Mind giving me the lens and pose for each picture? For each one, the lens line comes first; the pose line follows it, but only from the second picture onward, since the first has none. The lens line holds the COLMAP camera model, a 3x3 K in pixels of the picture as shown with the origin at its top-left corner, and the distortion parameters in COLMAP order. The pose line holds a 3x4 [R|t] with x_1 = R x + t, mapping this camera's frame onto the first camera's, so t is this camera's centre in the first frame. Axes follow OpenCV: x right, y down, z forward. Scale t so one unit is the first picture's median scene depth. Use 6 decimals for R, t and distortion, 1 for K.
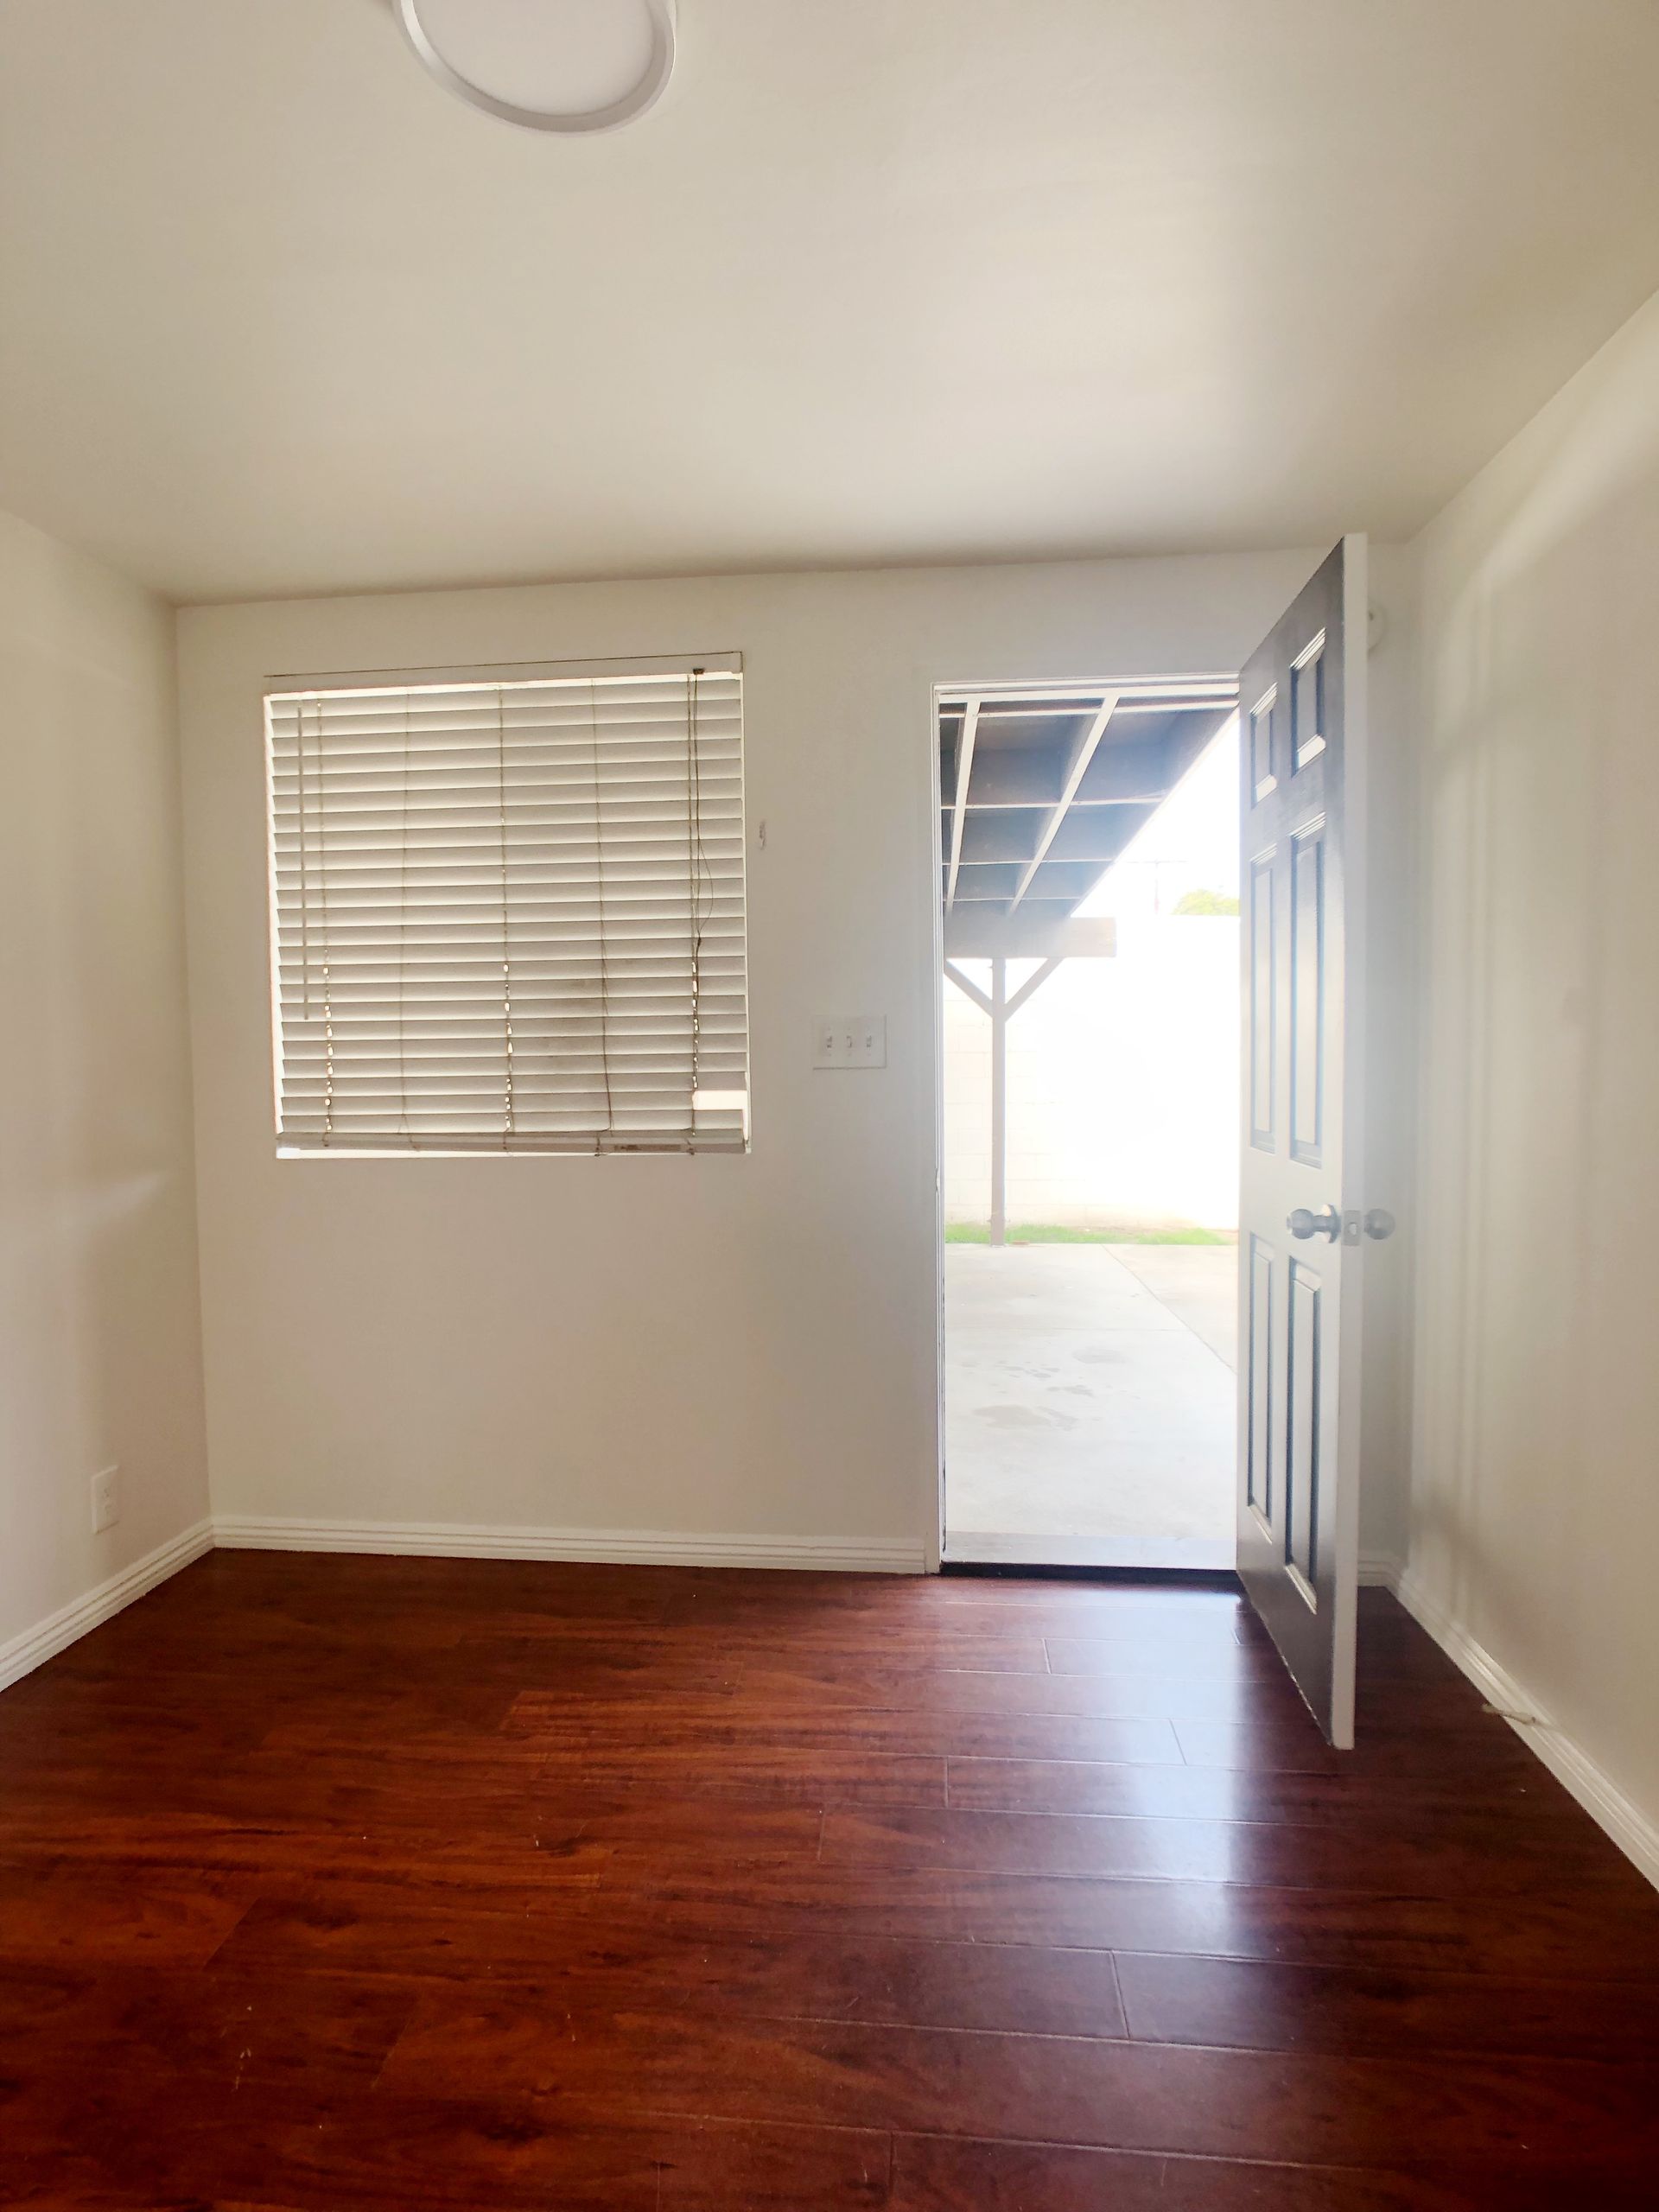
lens RADIAL K [[1189.7, 0, 825.7], [0, 1189.7, 1119.7], [0, 0, 1]] dist [-0.009927, 0.005204]
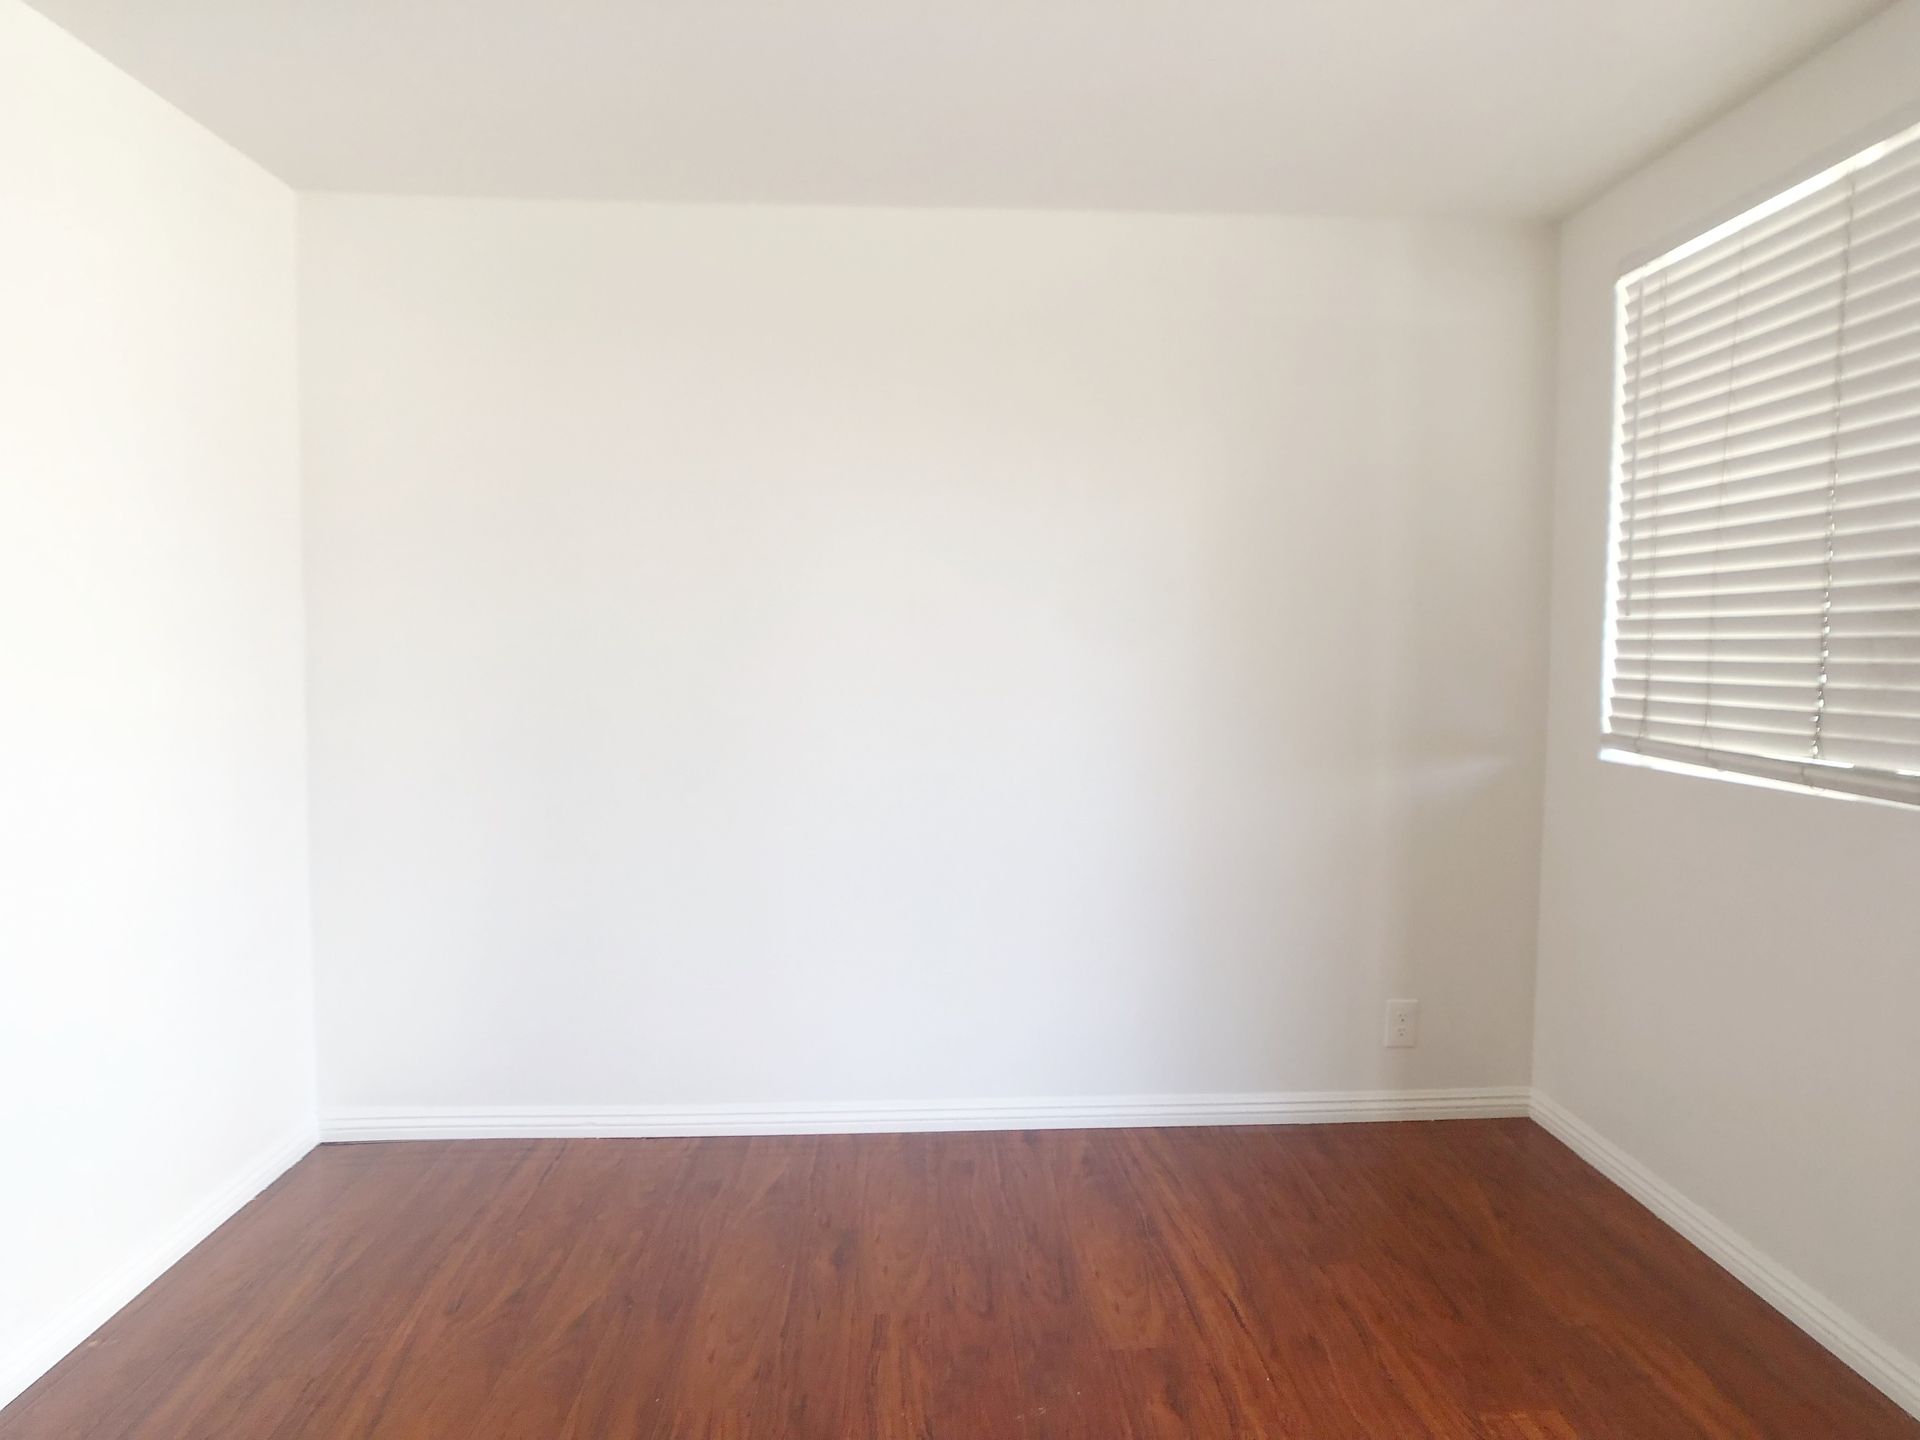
lens RADIAL K [[1032.7, 0, 960.9], [0, 1032.7, 703.2], [0, 0, 1]] dist [-0.009927, 0.005204]
pose [[0.143392, 0.069125, -0.987249, 0.306067], [-0.052008, 0.996706, 0.062233, -0.039998], [0.988299, 0.042421, 0.146514, 0.364332]]
